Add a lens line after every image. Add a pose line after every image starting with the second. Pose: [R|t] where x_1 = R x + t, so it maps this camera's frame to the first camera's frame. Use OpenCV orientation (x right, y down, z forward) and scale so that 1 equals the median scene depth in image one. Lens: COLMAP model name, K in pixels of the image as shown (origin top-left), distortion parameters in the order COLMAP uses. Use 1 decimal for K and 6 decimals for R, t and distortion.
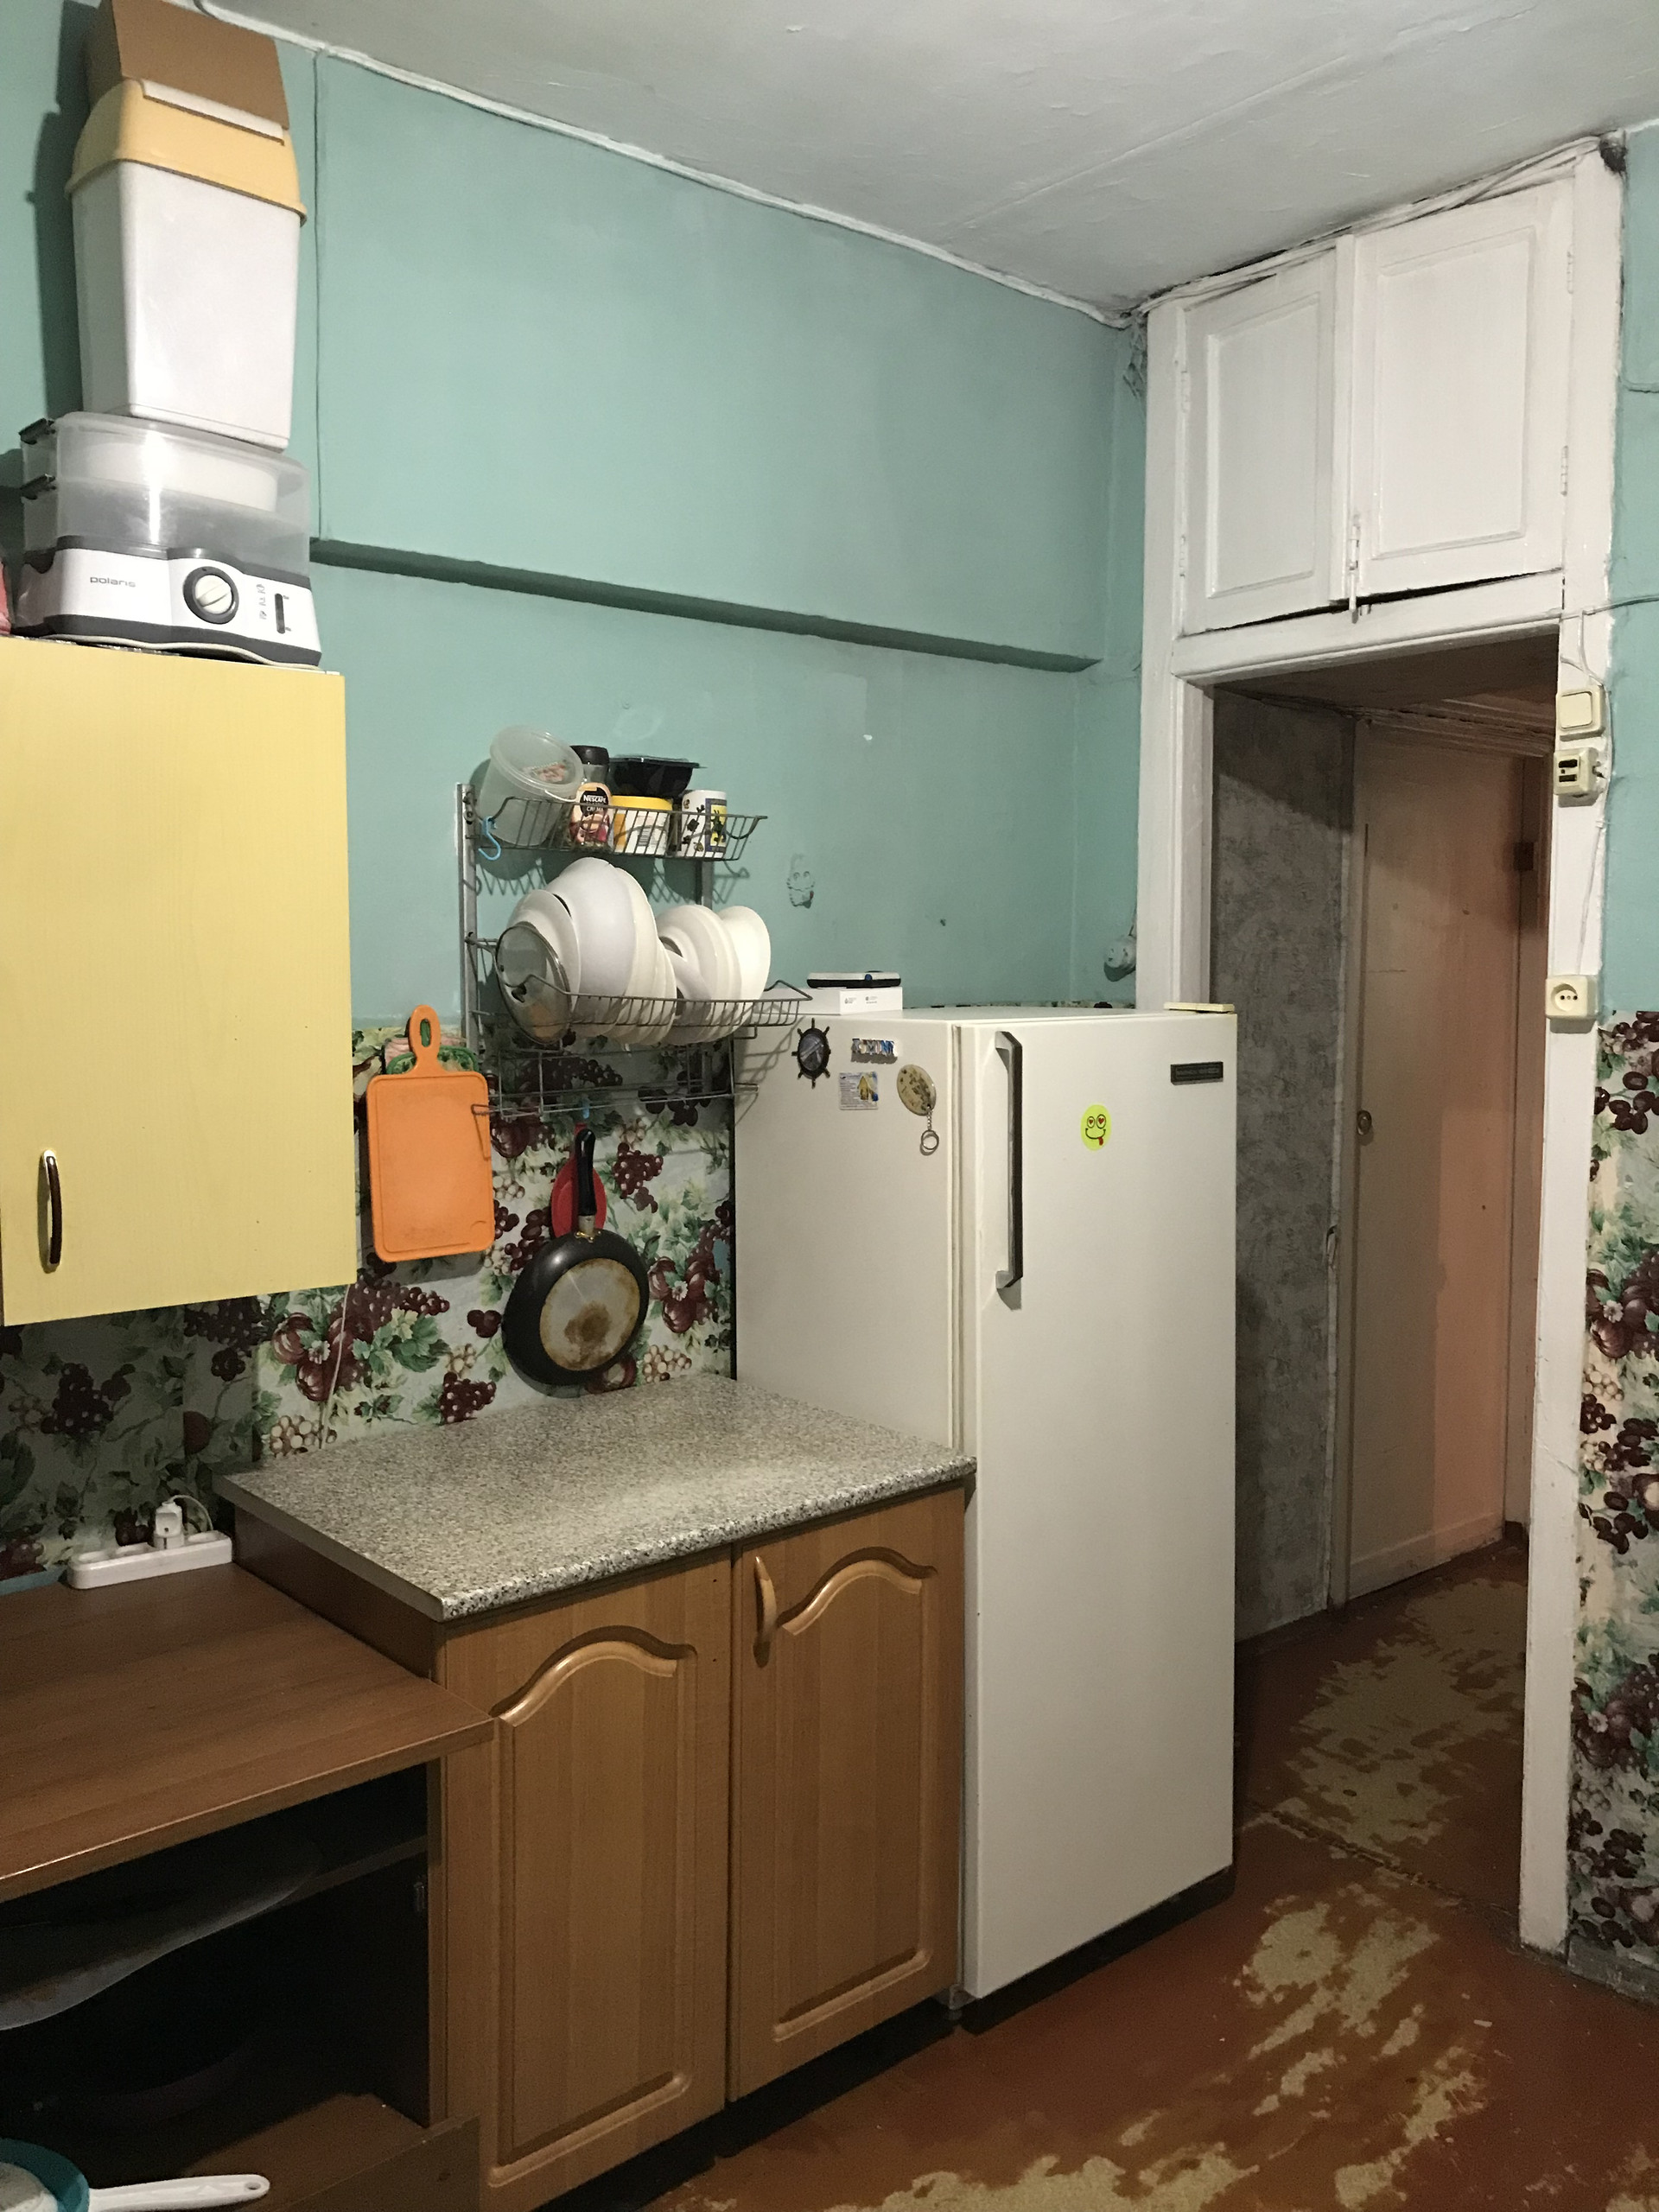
lens RADIAL K [[1789.6, 0, 829.2], [0, 1789.6, 1095.4], [0, 0, 1]] dist [-0.055236, -0.007287]
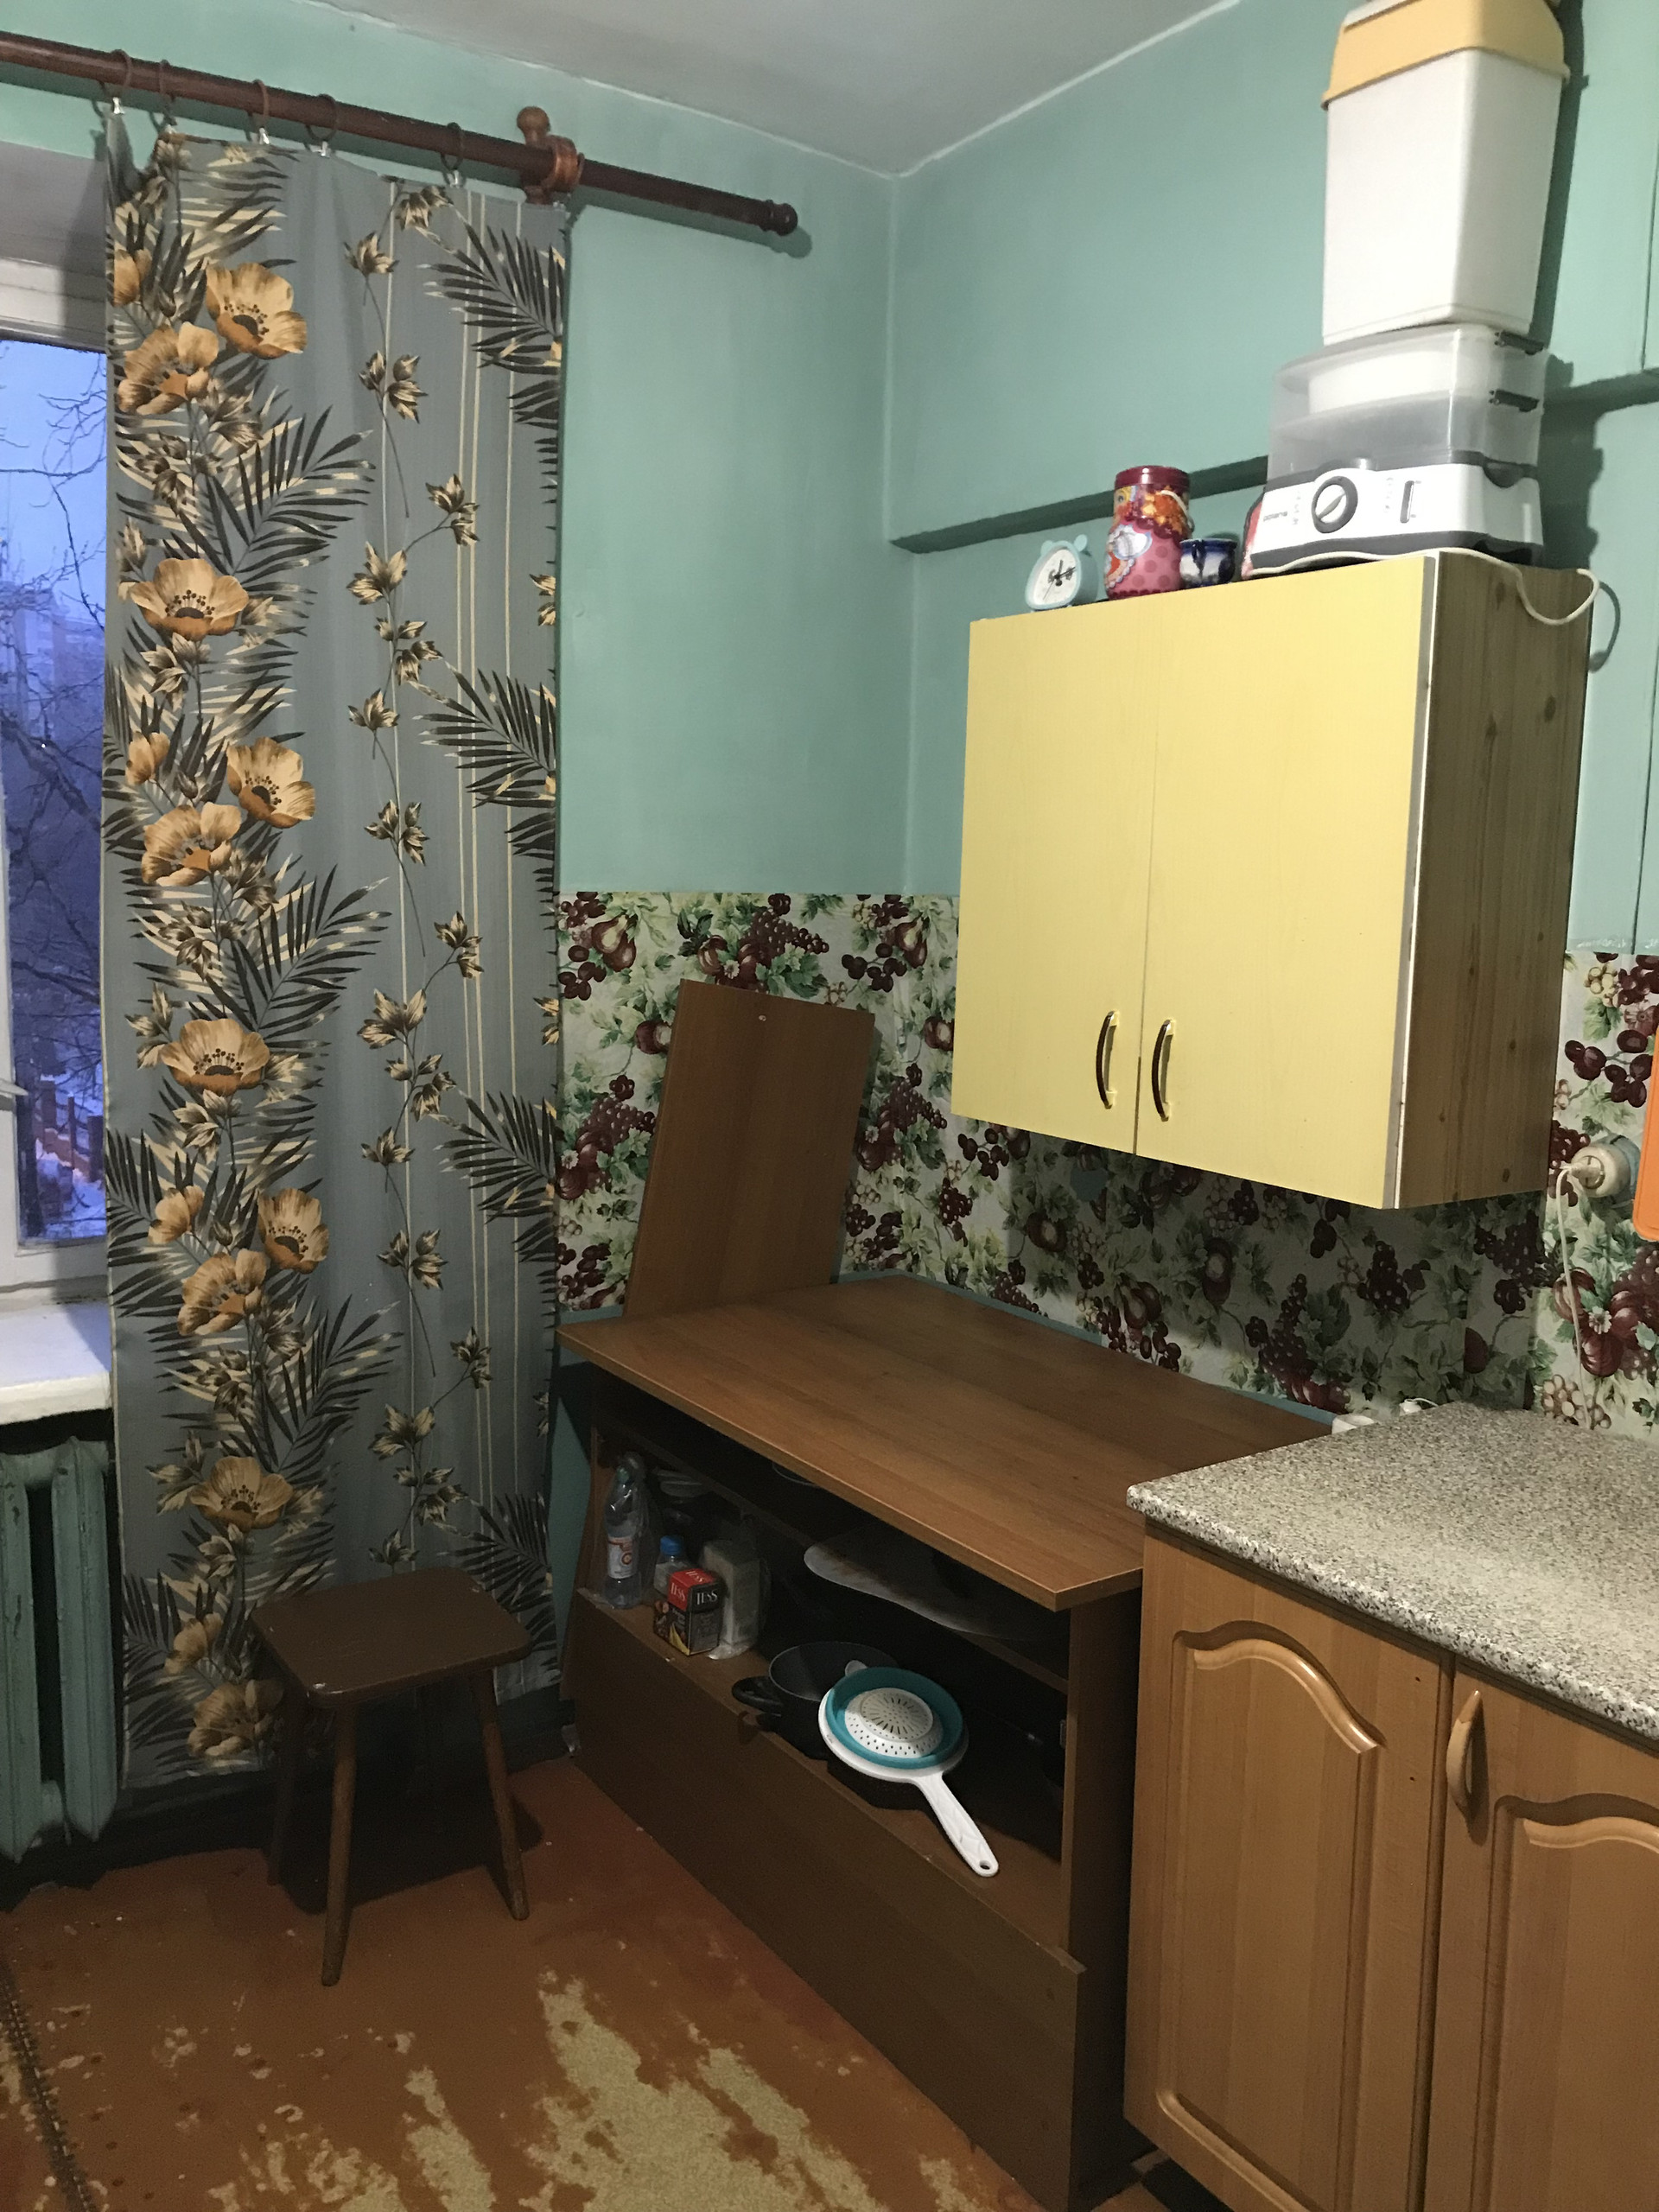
lens RADIAL K [[1789.6, 0, 829.0], [0, 1789.6, 1109.0], [0, 0, 1]] dist [-0.055236, -0.007287]
pose [[-0.150779, 0.135346, -0.979259, 0.647881], [-0.093774, 0.984158, 0.150462, -0.057299], [0.984110, 0.114516, -0.135698, 0.777443]]
